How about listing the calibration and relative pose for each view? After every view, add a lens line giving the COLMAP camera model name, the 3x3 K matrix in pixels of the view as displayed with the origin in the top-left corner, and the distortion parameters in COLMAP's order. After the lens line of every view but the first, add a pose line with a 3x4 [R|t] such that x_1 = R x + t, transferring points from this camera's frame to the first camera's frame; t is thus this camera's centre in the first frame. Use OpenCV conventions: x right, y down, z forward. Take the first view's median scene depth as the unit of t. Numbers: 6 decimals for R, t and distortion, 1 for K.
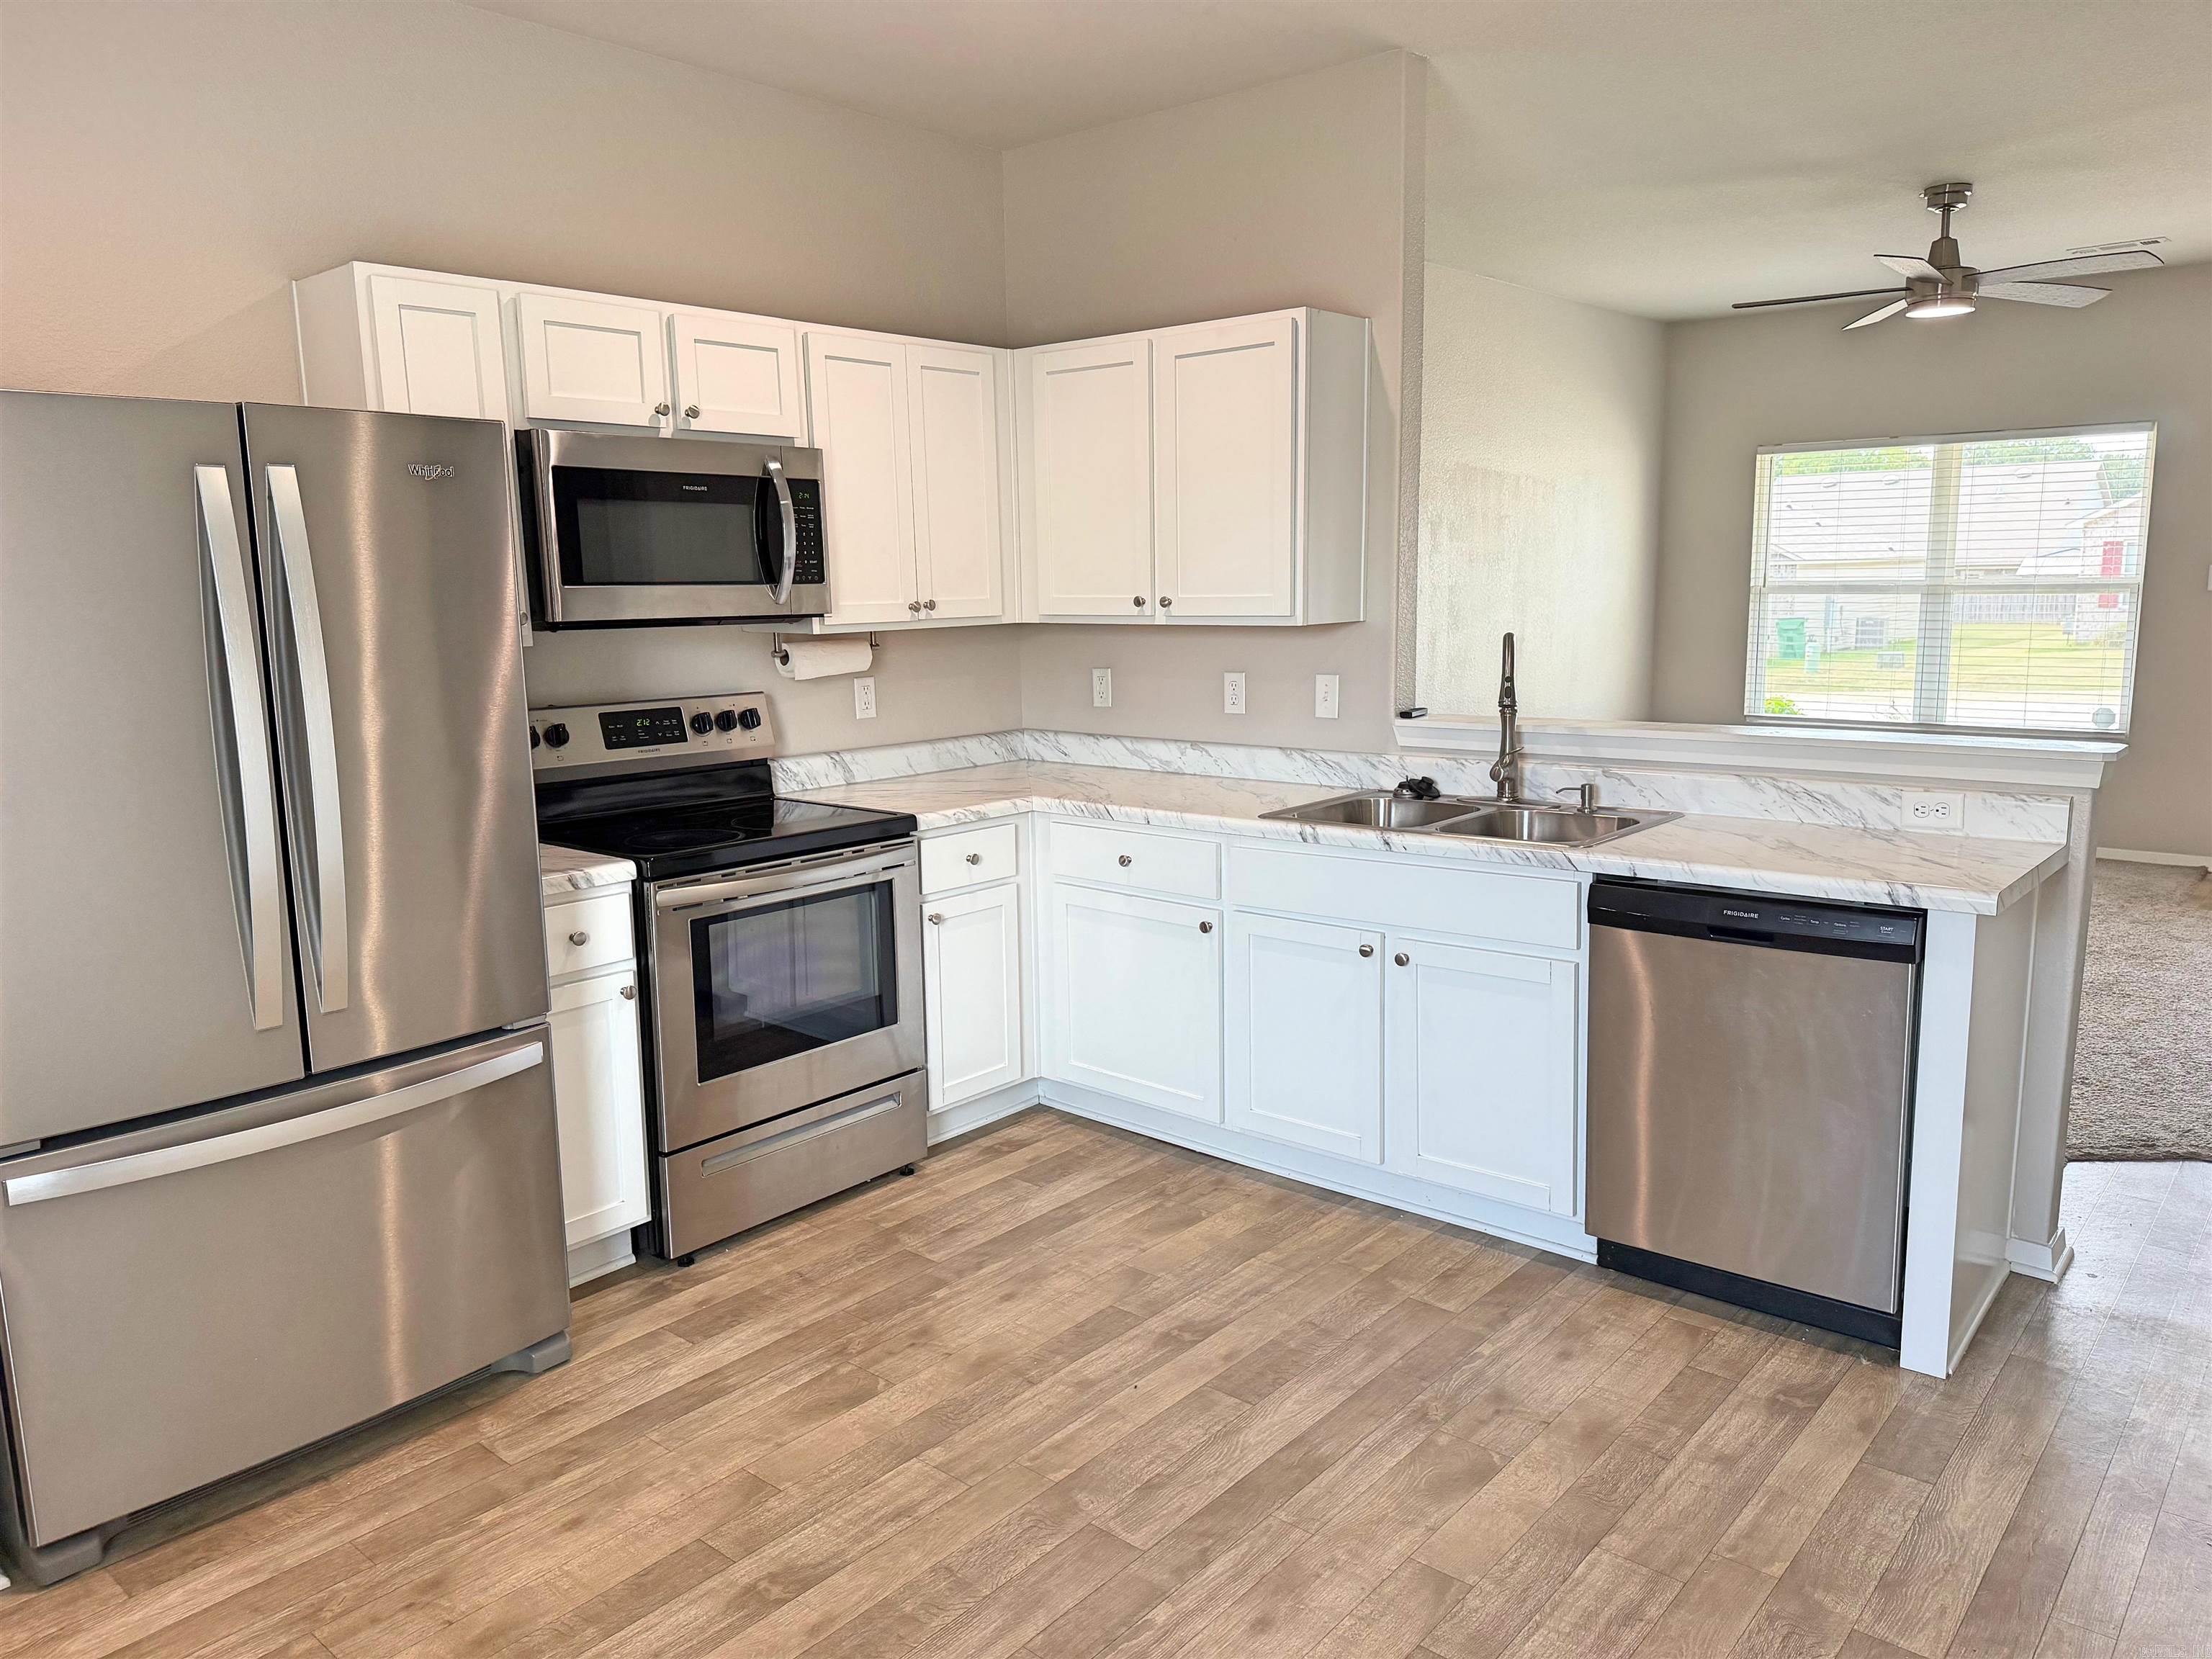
lens RADIAL K [[1524.2, 0, 1111.4], [0, 1524.2, 839.1], [0, 0, 1]] dist [0.001774, -0.031122]
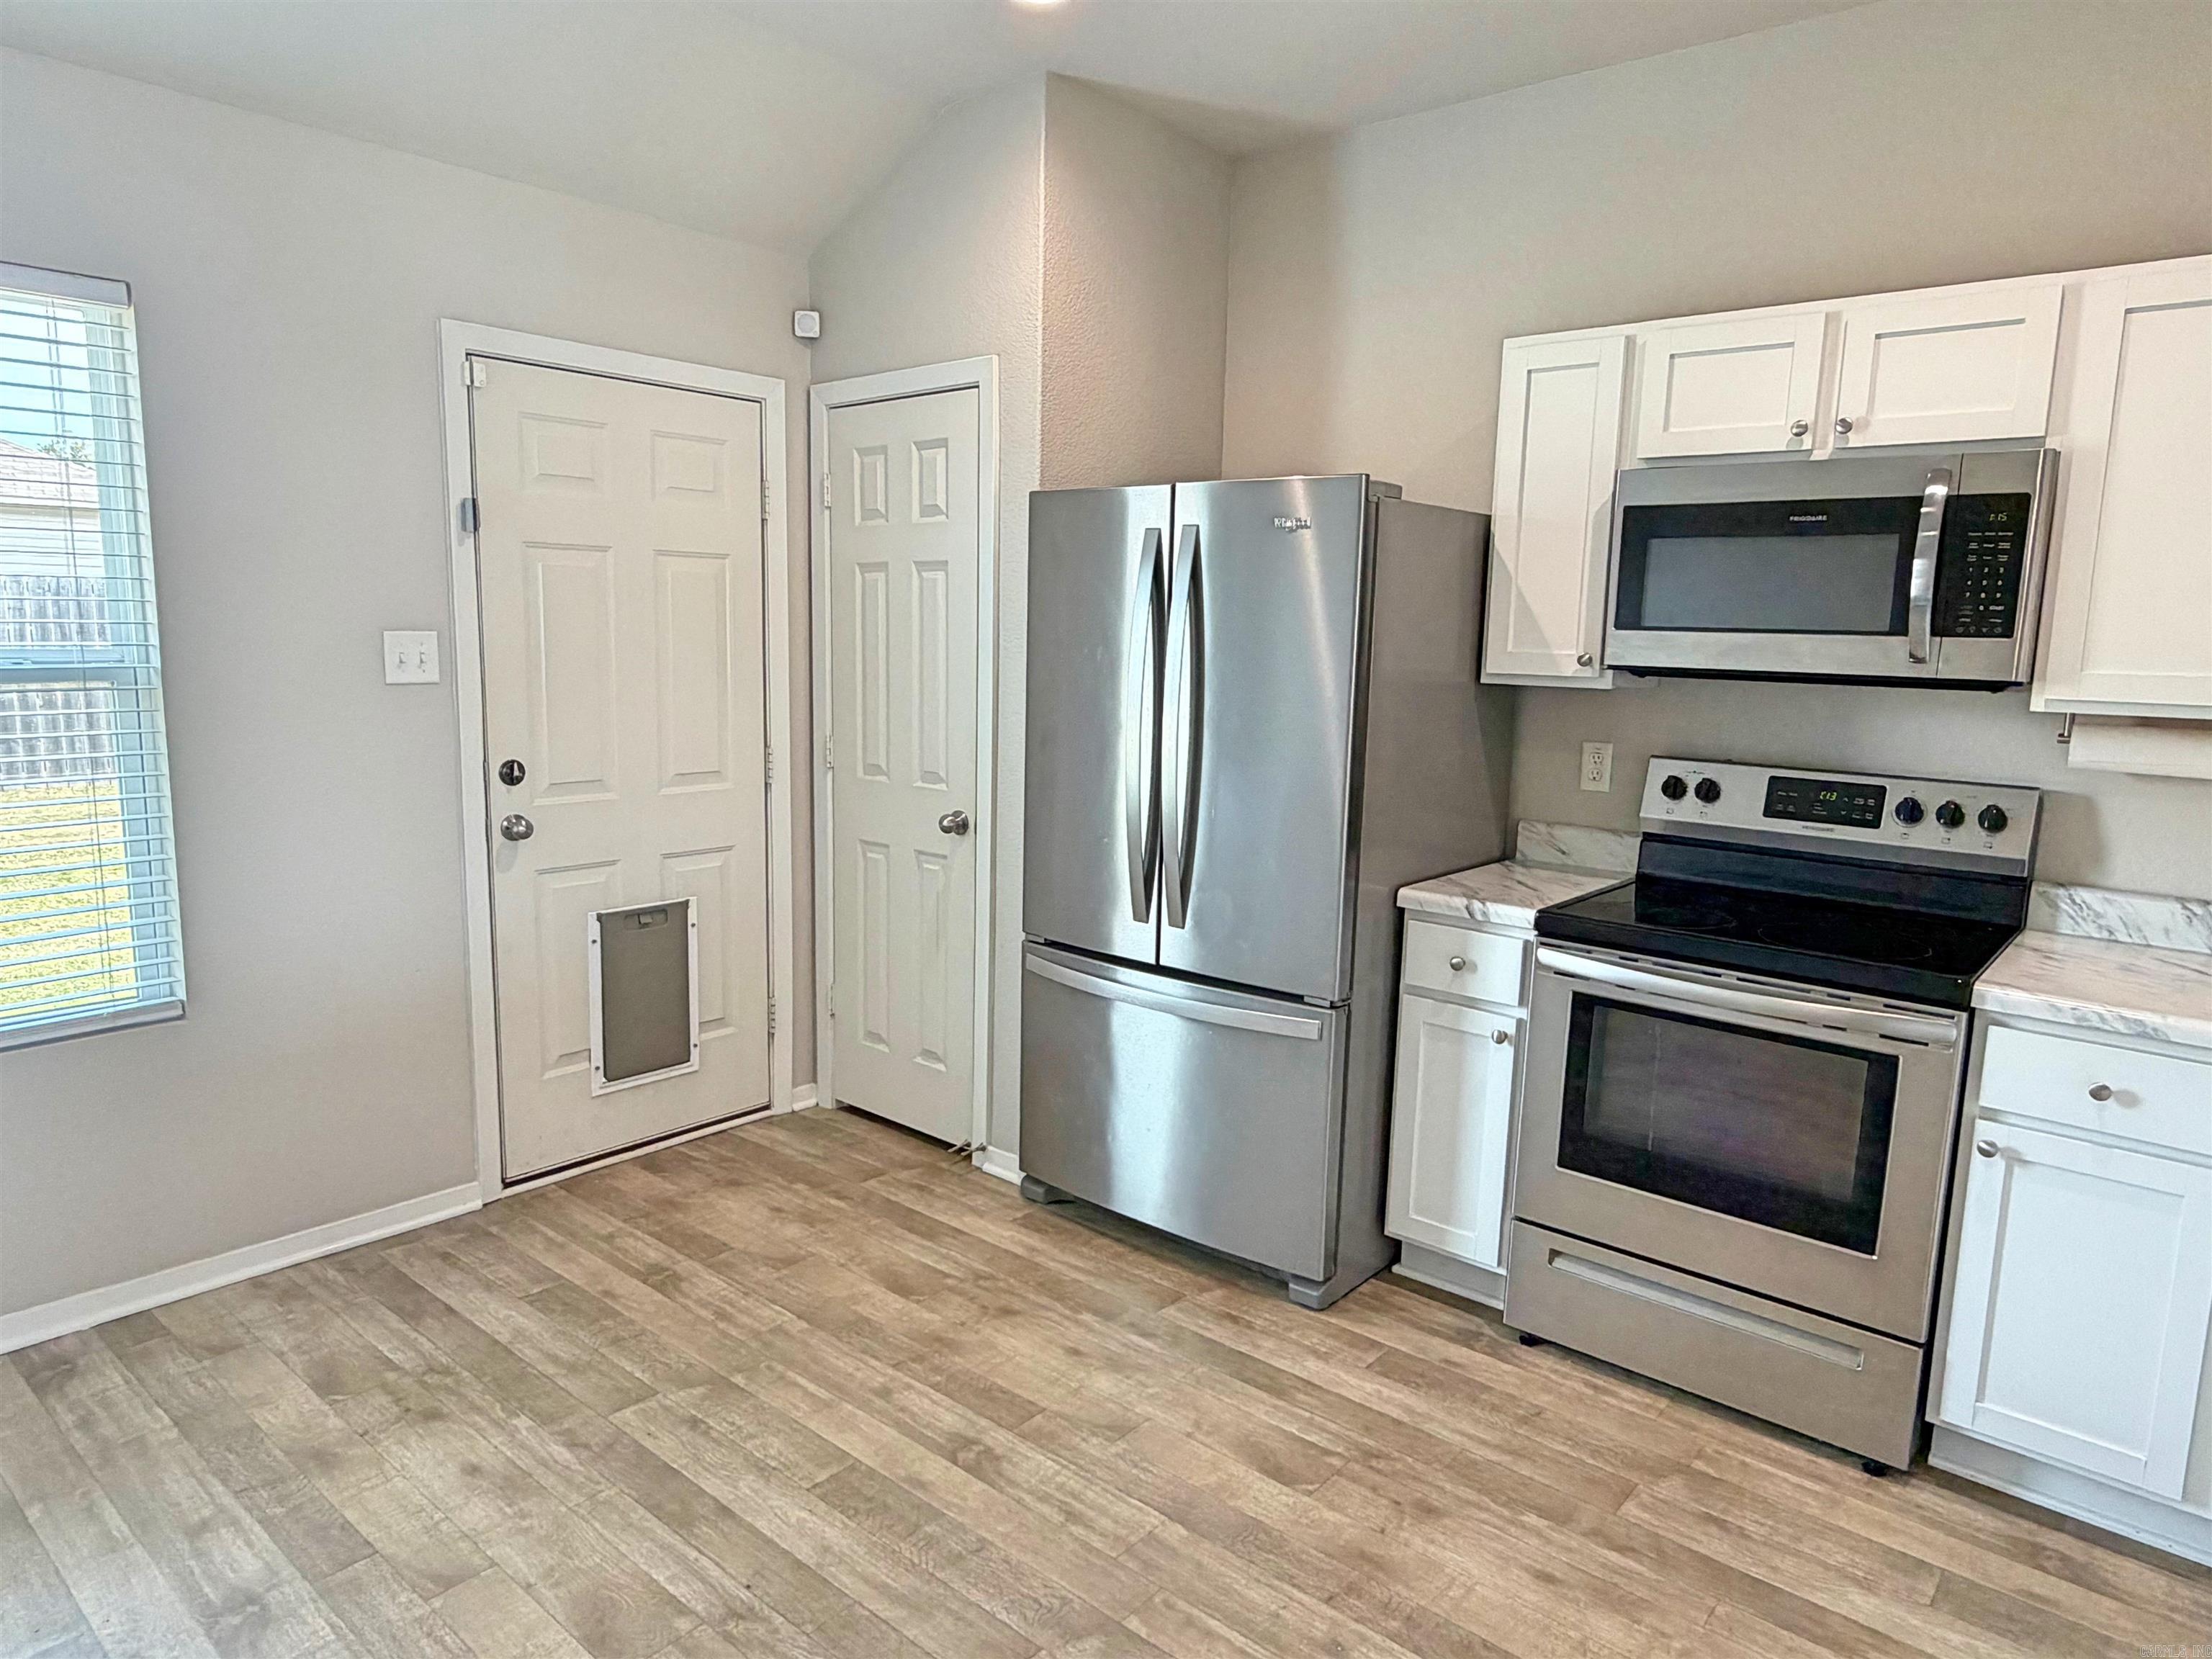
lens RADIAL K [[1387.9, 0, 1104.1], [0, 1387.9, 826.1], [0, 0, 1]] dist [0.005757, 0.000545]
pose [[-0.005625, 0.161289, -0.986891, 0.496007], [-0.192855, 0.968204, 0.159334, -0.113182], [0.981211, 0.191223, 0.025660, 0.626753]]
